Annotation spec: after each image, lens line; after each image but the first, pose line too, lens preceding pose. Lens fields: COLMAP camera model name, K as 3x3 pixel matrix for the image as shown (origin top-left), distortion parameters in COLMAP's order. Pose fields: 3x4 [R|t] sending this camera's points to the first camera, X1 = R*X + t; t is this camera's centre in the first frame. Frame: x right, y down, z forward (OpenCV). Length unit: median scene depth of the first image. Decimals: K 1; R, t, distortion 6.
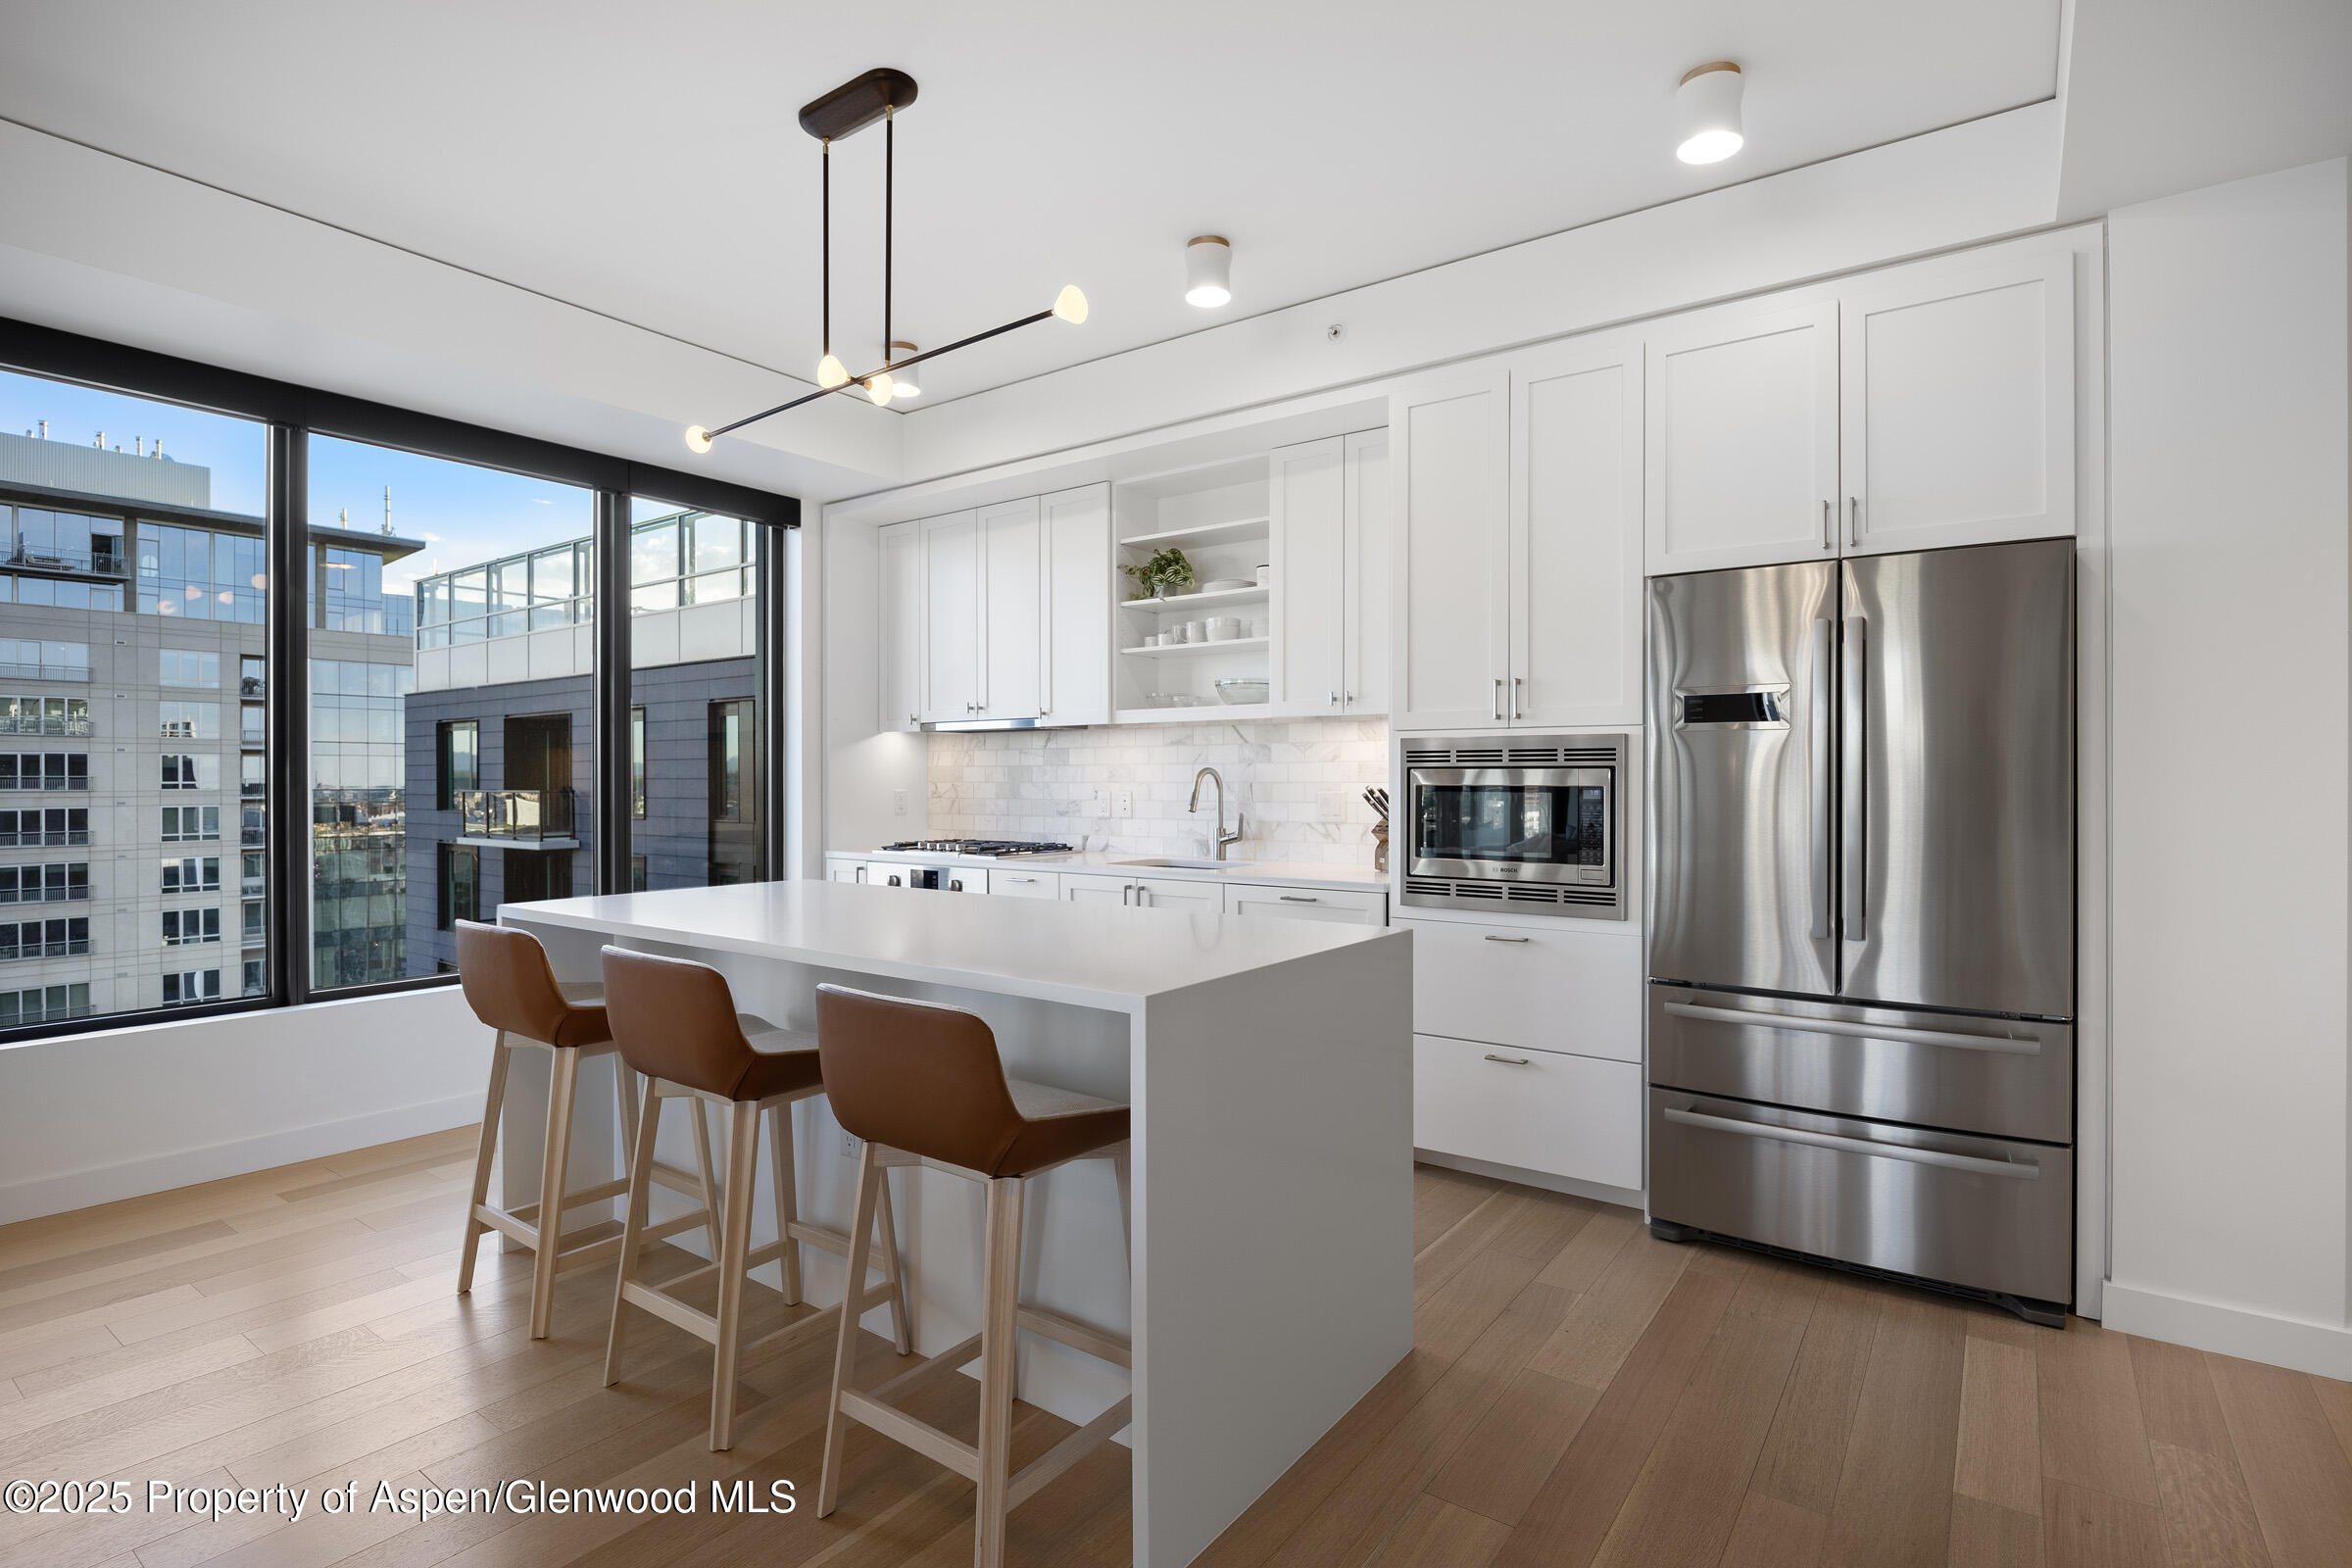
lens RADIAL K [[1142.3, 0, 1176.1], [0, 1142.3, 774.3], [0, 0, 1]] dist [-0.010149, 0.000577]
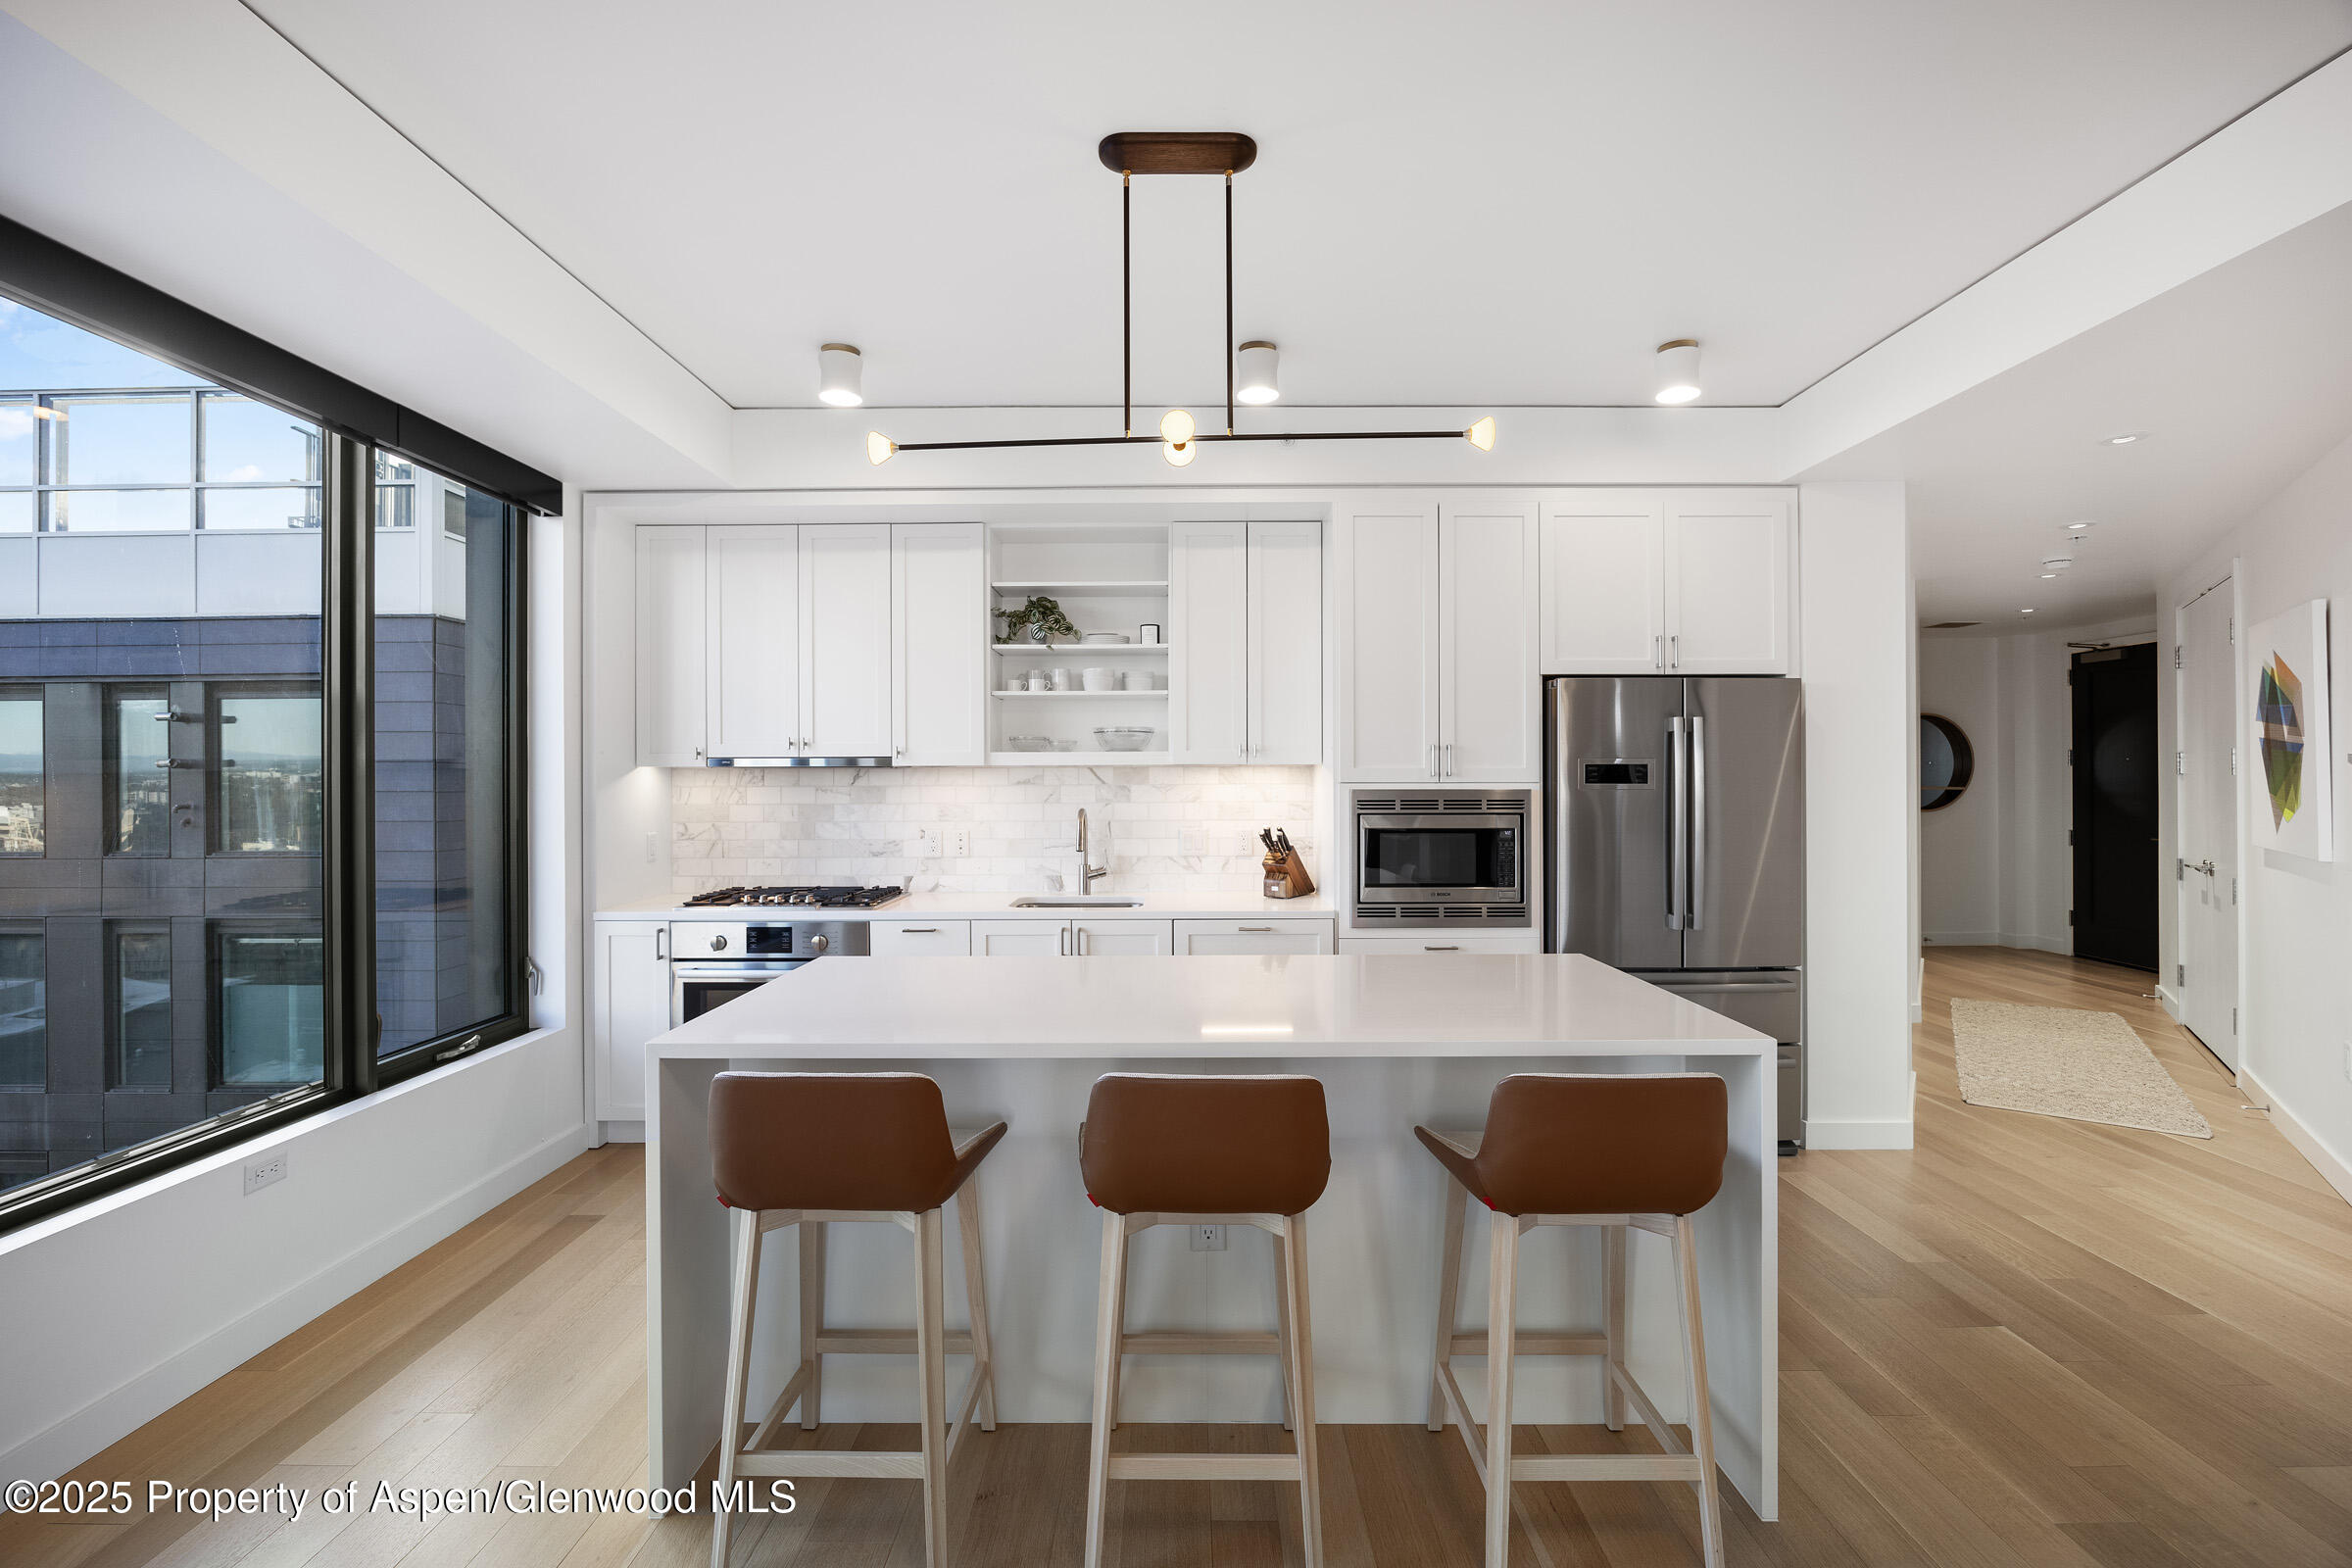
lens RADIAL K [[1019.6, 0, 1178.5], [0, 1019.6, 772.5], [0, 0, 1]] dist [-0.015398, -0.000011]
pose [[0.811224, 0.001883, 0.584733, -0.447310], [0.000398, 0.999993, -0.003772, -0.035009], [-0.584736, 0.003293, 0.811217, 0.179865]]
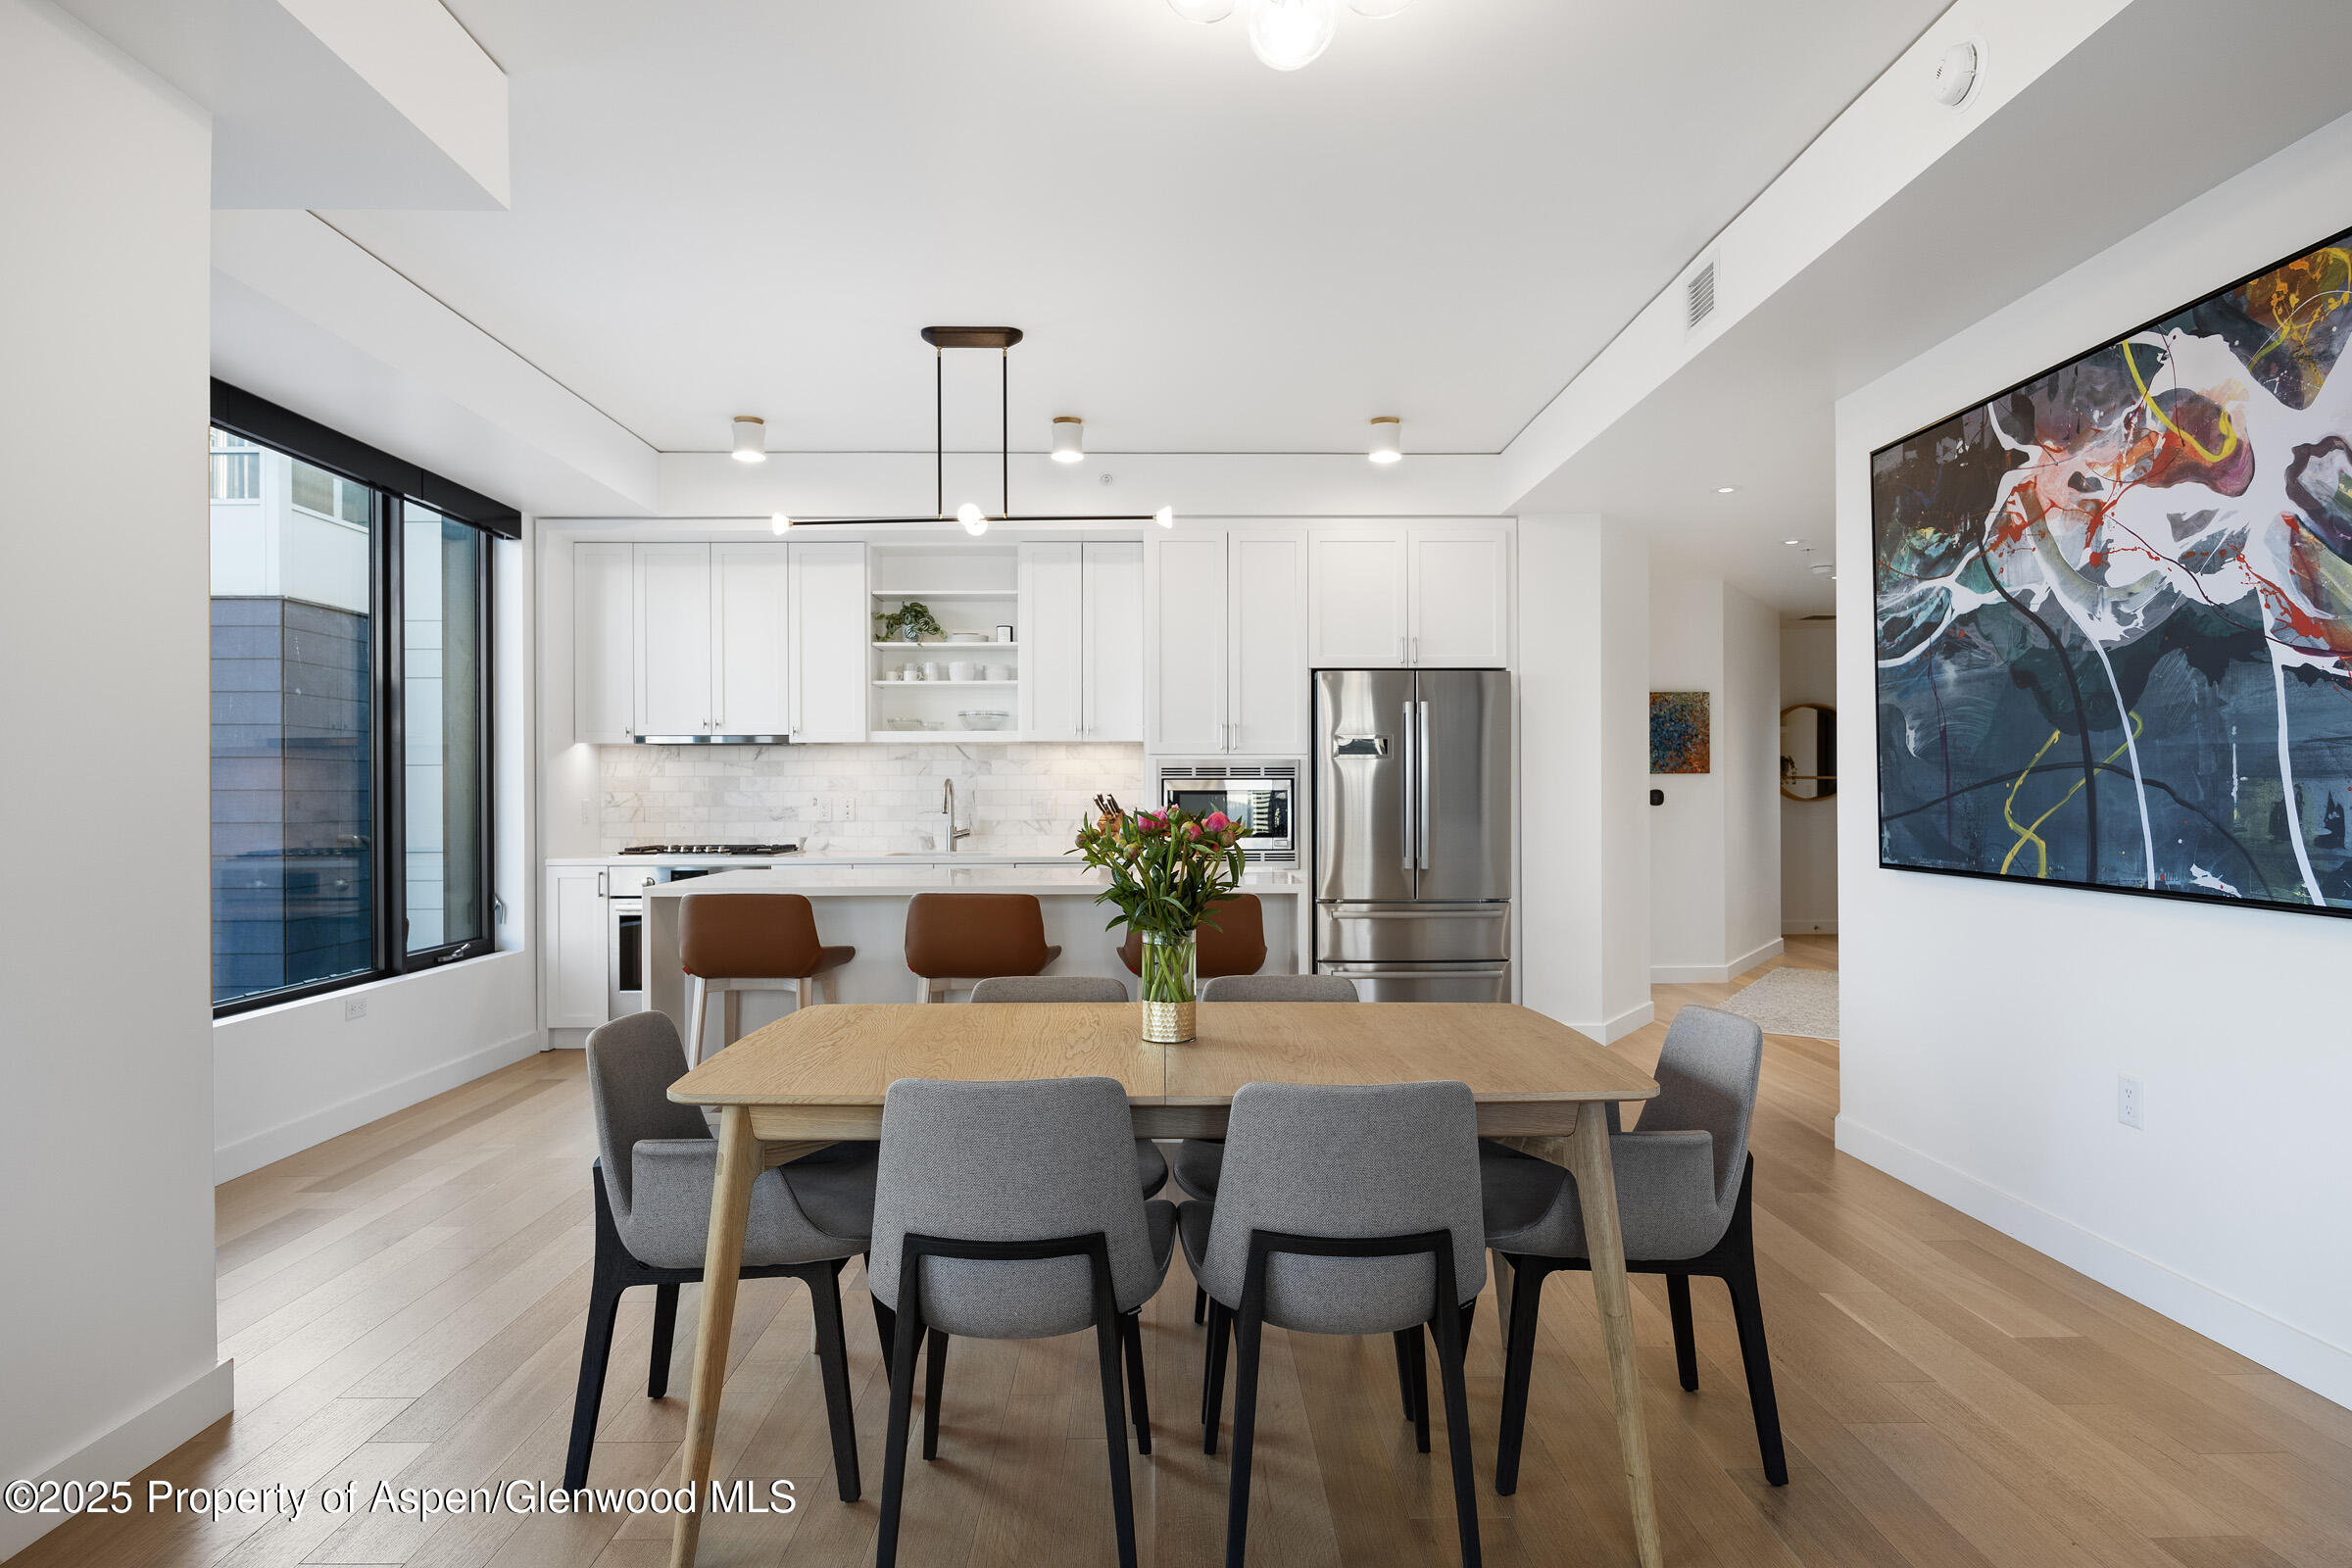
lens RADIAL K [[1283.5, 0, 1176.0], [0, 1283.5, 784.0], [0, 0, 1]] dist [0.001216, -0.000446]
pose [[0.800998, 0.001583, 0.598665, -0.617811], [0.000944, 0.999992, -0.003908, 0.005897], [-0.598666, 0.003696, 0.800990, -0.291786]]
